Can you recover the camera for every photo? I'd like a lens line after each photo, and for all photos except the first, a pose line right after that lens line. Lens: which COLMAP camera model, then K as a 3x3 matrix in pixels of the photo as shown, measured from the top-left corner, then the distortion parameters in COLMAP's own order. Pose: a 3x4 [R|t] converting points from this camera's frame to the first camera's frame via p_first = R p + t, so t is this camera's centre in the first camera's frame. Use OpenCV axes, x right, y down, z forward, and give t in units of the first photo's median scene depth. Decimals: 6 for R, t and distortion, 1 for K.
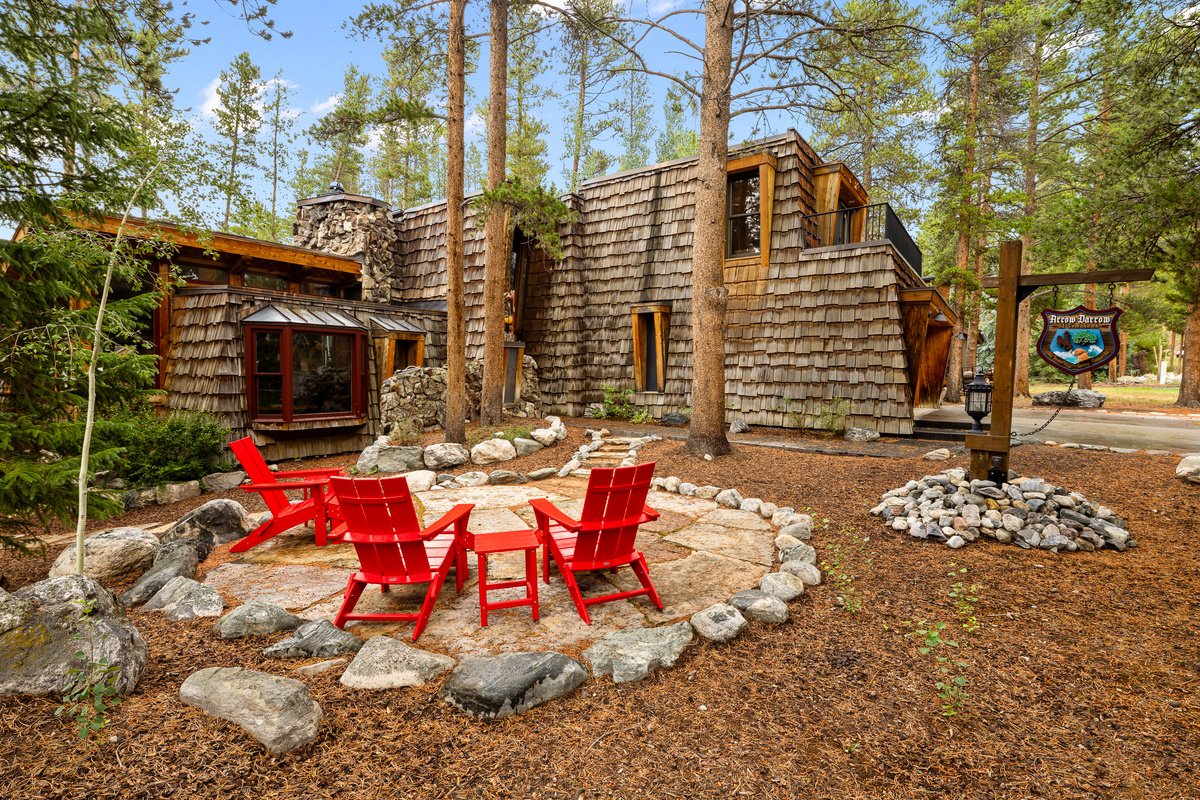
lens RADIAL K [[576.2, 0, 591.2], [0, 576.2, 392.2], [0, 0, 1]] dist [0.002426, -0.001748]
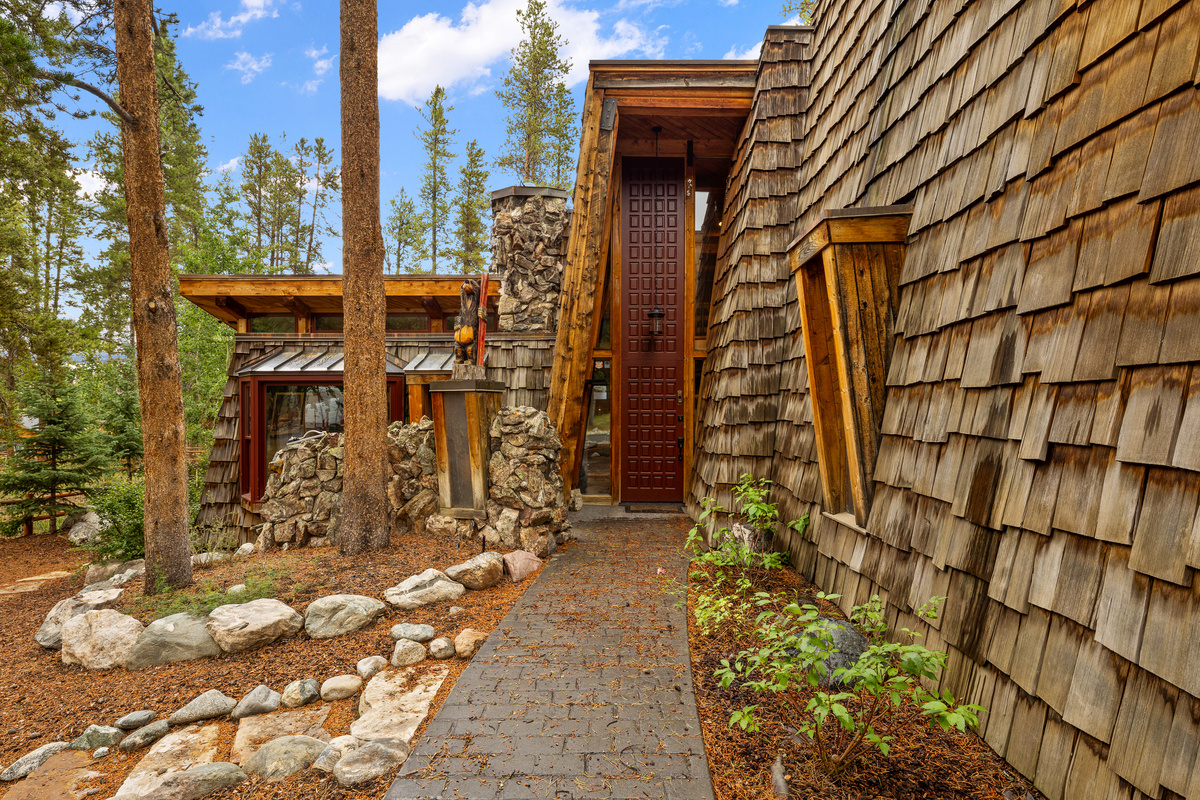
lens RADIAL K [[576.2, 0, 599.1], [0, 576.2, 408.5], [0, 0, 1]] dist [0.002426, -0.001748]
pose [[0.562030, -0.008989, -0.827068, 0.322948], [-0.021228, 0.999455, -0.025288, -0.054883], [0.826844, 0.031770, 0.561533, 0.835636]]
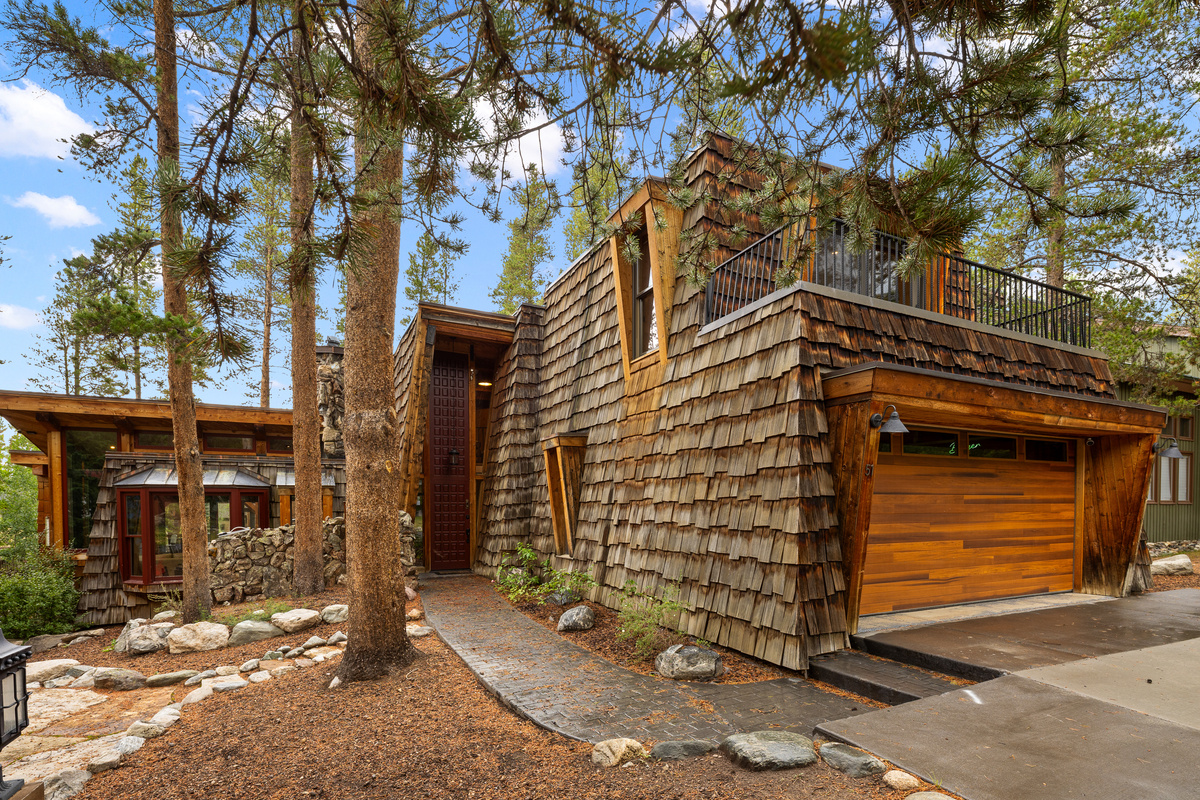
lens RADIAL K [[576.2, 0, 596.4], [0, 576.2, 524.8], [0, 0, 1]] dist [0.002426, -0.001748]
pose [[0.880651, -0.000772, -0.473765, 0.559305], [-0.001123, 0.999992, -0.003717, -0.042806], [0.473764, 0.003805, 0.880644, 0.432304]]
